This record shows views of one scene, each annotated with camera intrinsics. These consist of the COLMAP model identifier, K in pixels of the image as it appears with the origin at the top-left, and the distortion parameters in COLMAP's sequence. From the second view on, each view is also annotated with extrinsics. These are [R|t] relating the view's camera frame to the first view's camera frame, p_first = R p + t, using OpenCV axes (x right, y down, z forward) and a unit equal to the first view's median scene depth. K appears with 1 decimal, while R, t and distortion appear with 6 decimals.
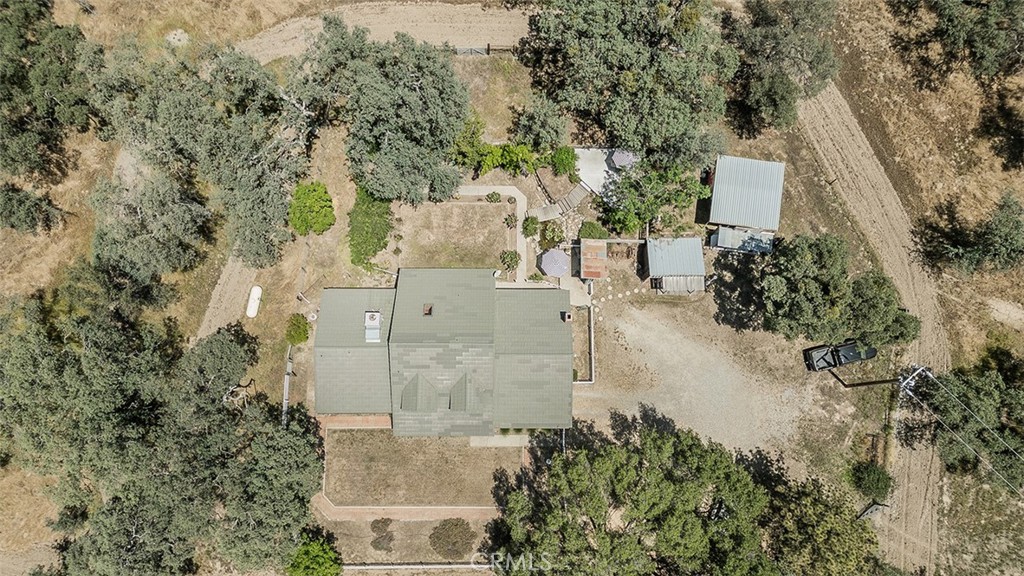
lens RADIAL K [[714.0, 0, 512.0], [0, 714.0, 288.0], [0, 0, 1]] dist [0.074120, -0.044670]
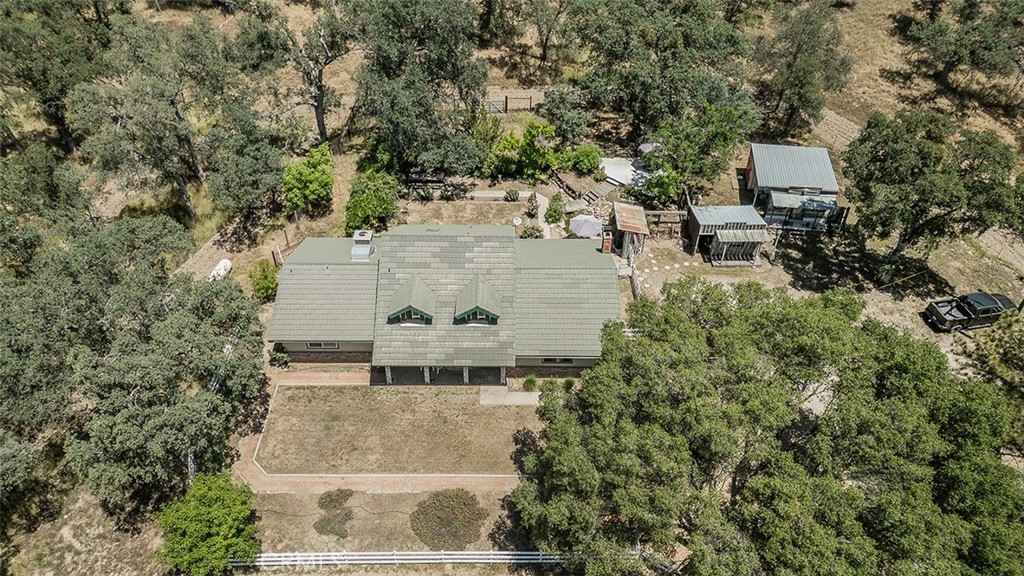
lens RADIAL K [[714.0, 0, 512.0], [0, 714.0, 288.0], [0, 0, 1]] dist [0.074120, -0.044670]
pose [[0.999930, -0.009210, -0.007460, -0.021357], [0.002629, 0.786098, -0.618096, 0.564246], [0.011557, 0.618033, 0.786067, 0.390140]]
